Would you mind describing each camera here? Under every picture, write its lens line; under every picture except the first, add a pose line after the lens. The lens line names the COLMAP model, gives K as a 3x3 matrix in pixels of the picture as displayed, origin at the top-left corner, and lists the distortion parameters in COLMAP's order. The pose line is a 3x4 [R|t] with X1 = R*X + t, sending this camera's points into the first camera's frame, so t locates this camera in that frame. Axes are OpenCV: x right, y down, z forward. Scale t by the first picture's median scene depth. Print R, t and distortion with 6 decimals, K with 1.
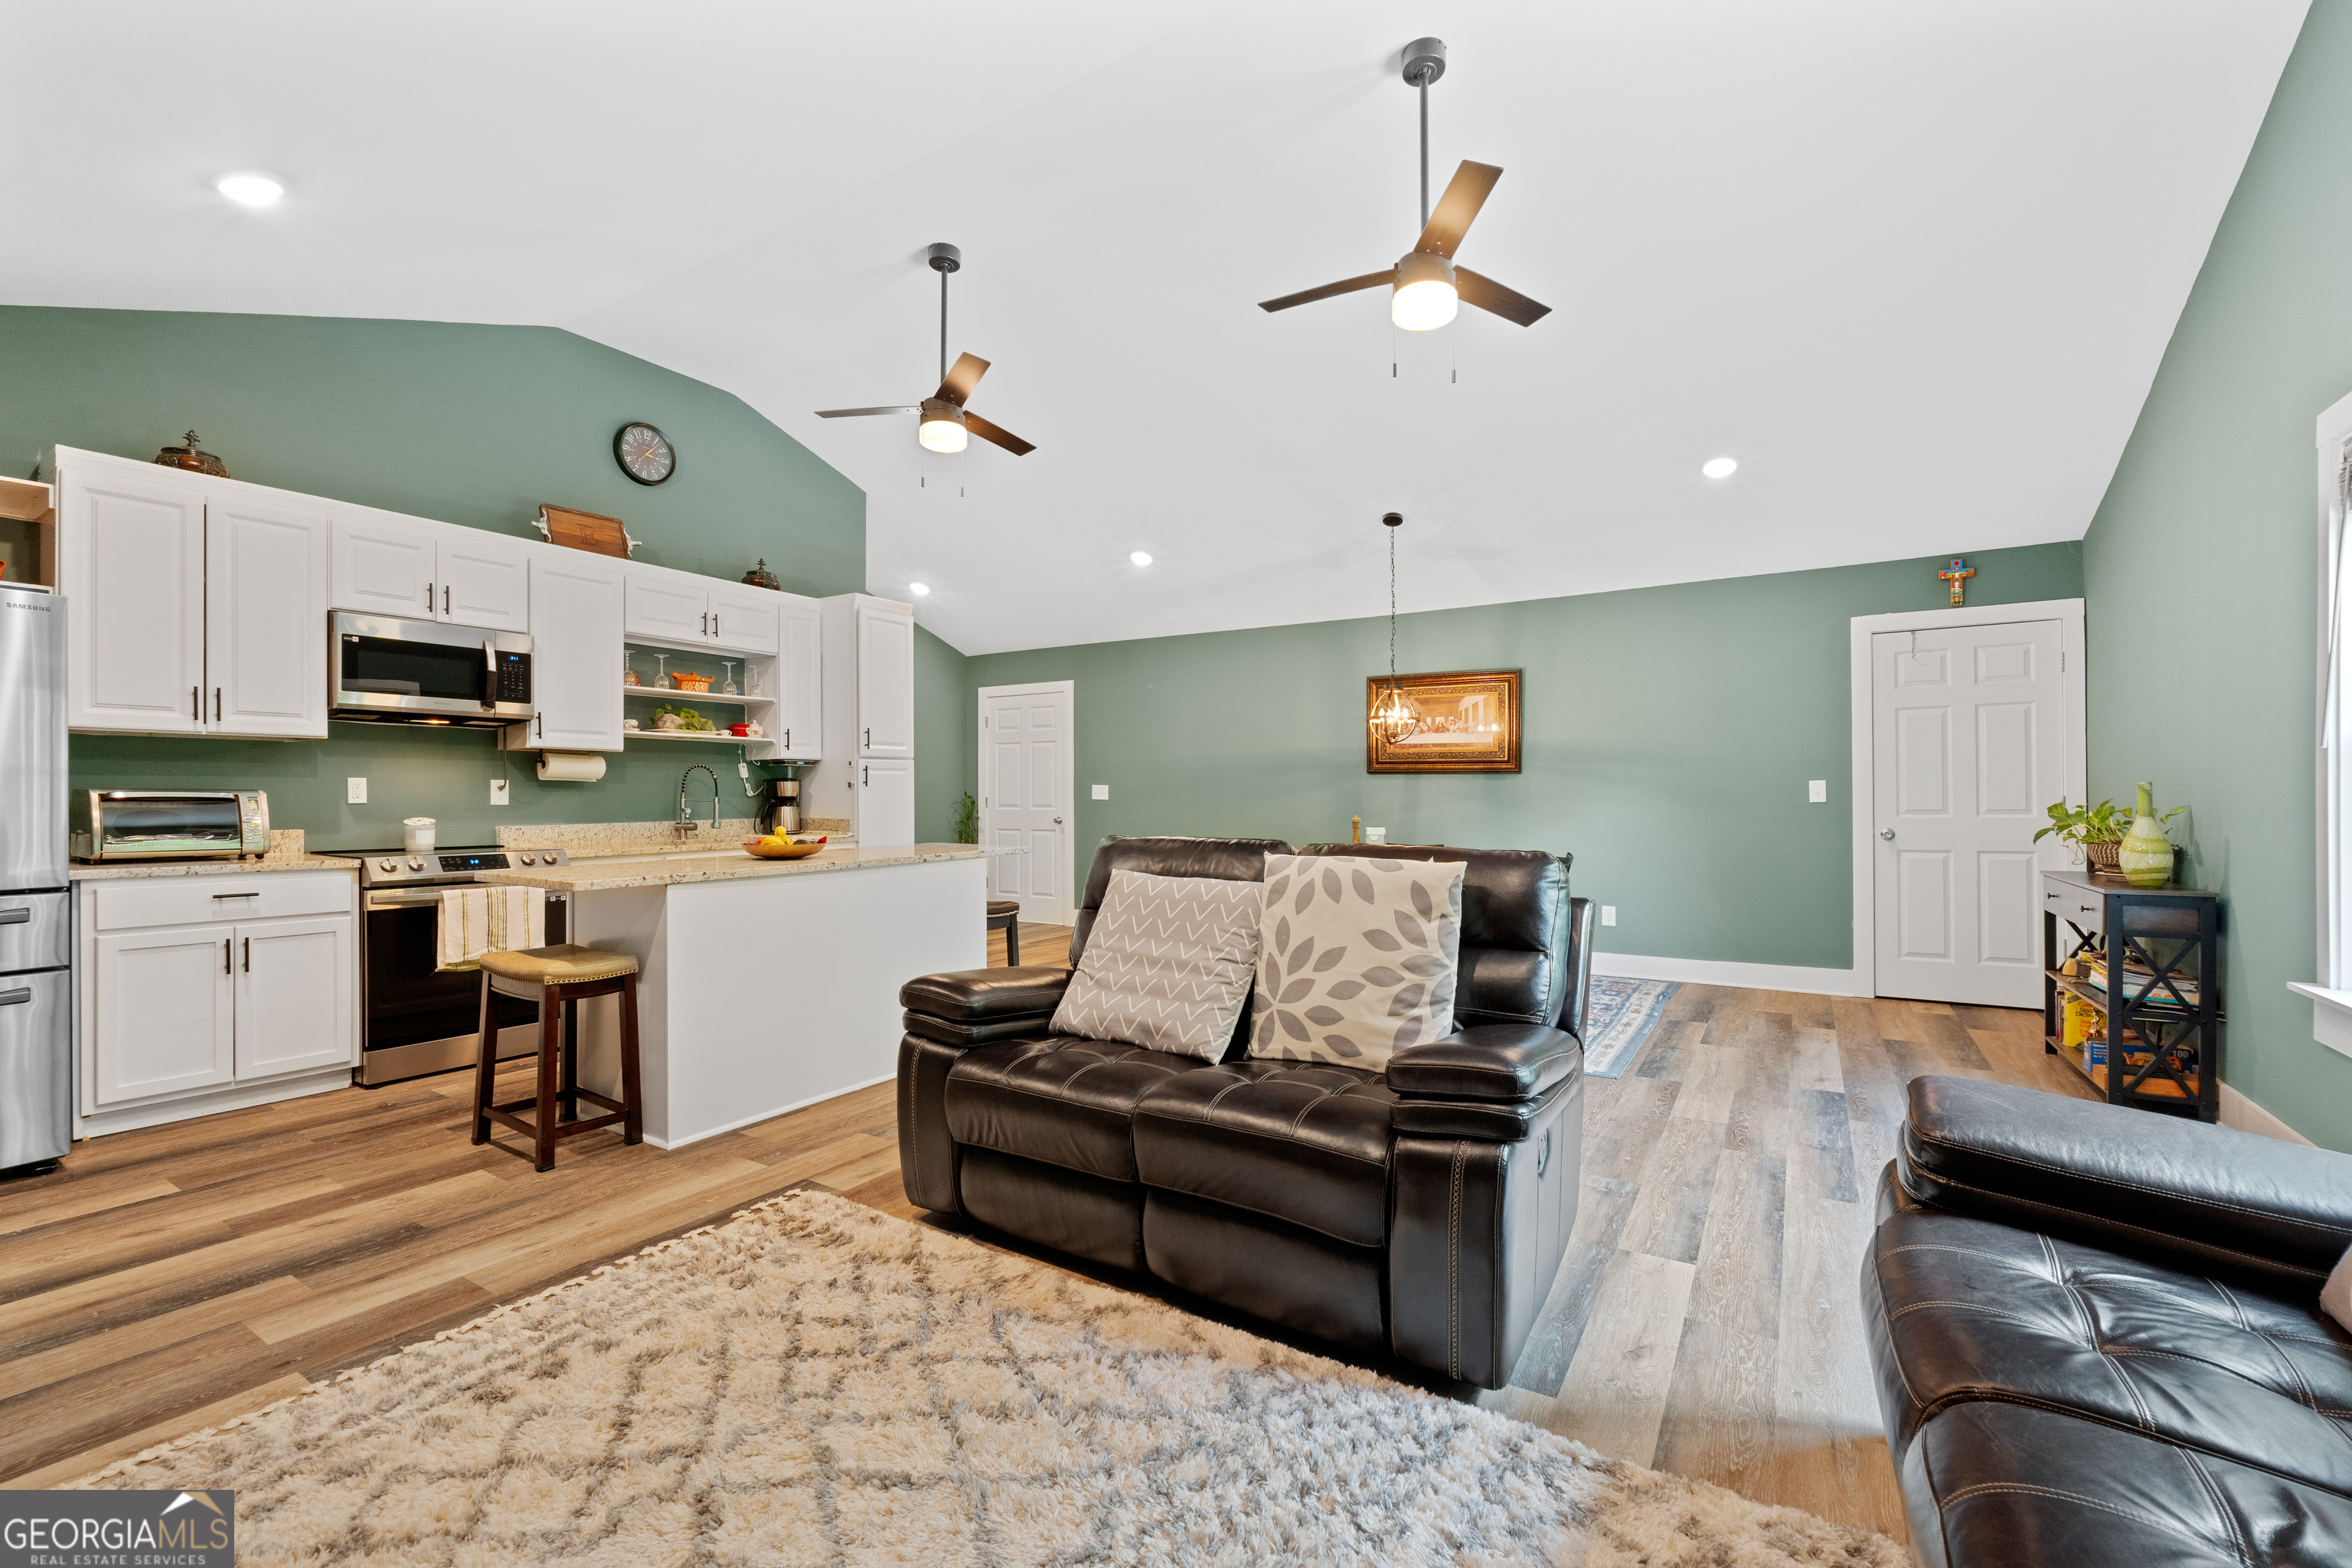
lens RADIAL K [[1005.9, 0, 1176.0], [0, 1005.9, 784.0], [0, 0, 1]] dist [-0.001026, -0.000061]
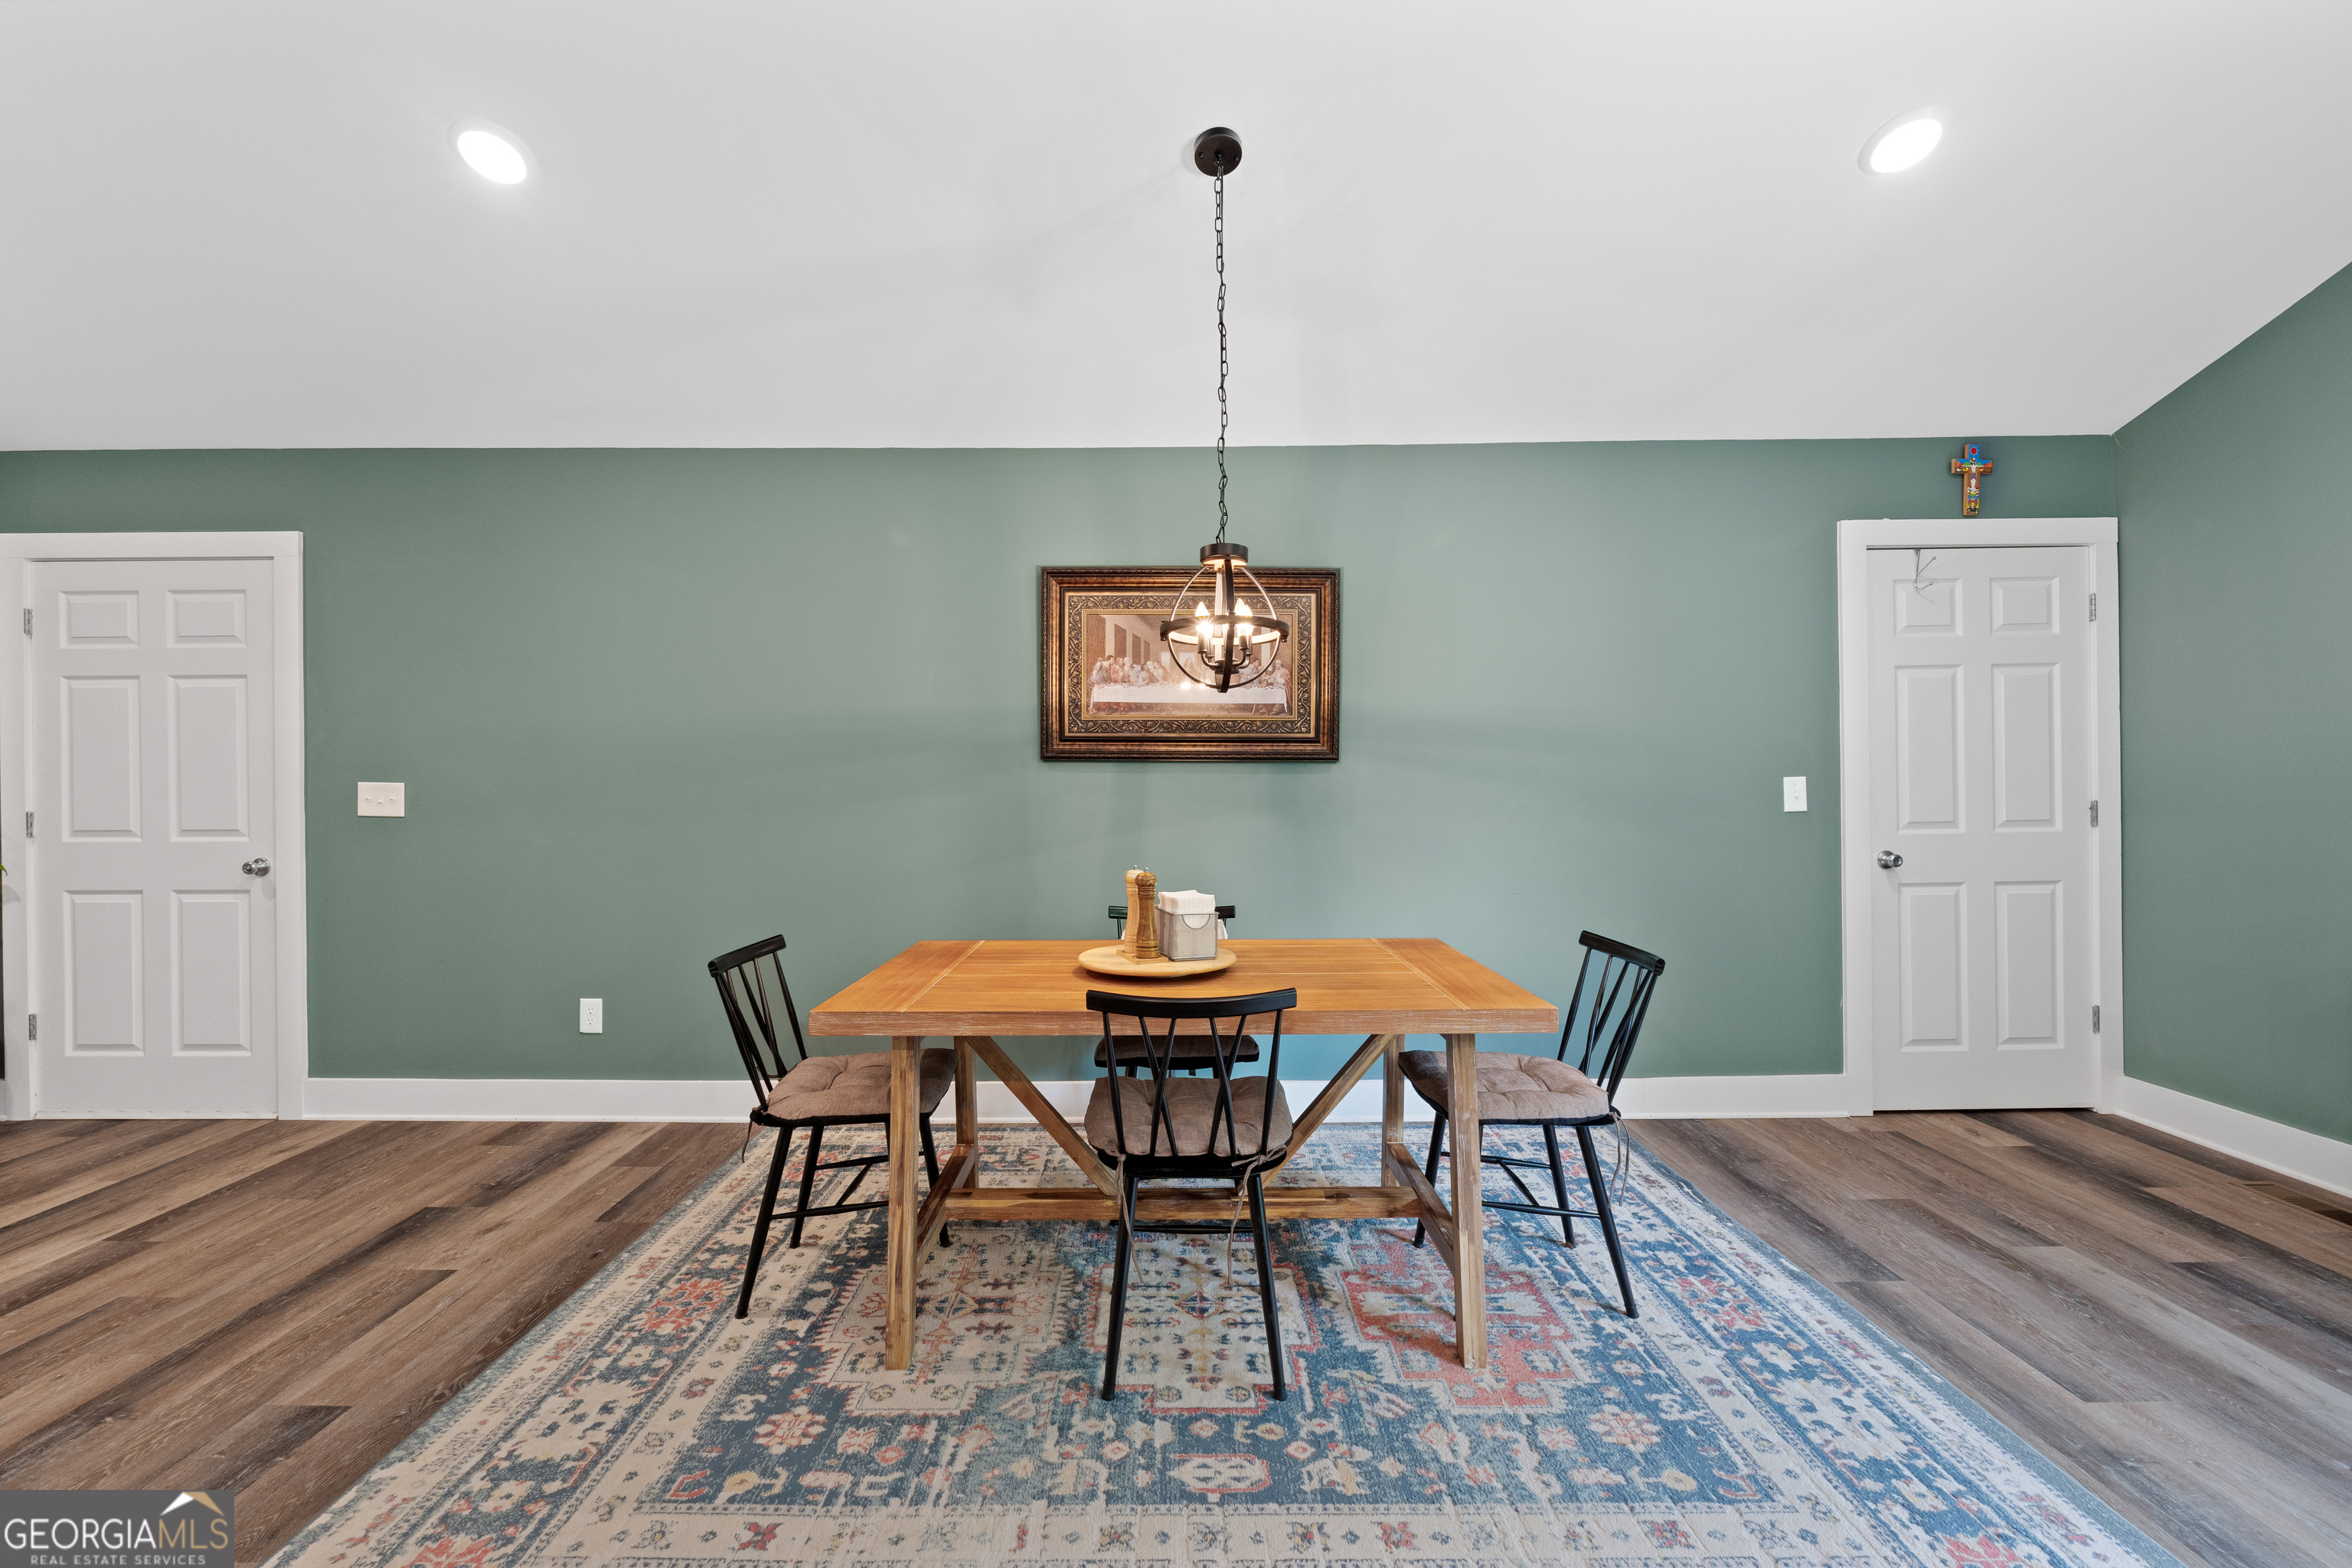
lens RADIAL K [[1005.9, 0, 1176.0], [0, 1005.9, 784.0], [0, 0, 1]] dist [-0.001026, -0.000061]
pose [[0.849246, -0.004739, 0.527976, -0.018742], [-0.002086, 0.999922, 0.012330, -0.005147], [-0.527993, -0.011572, 0.849170, 0.589758]]
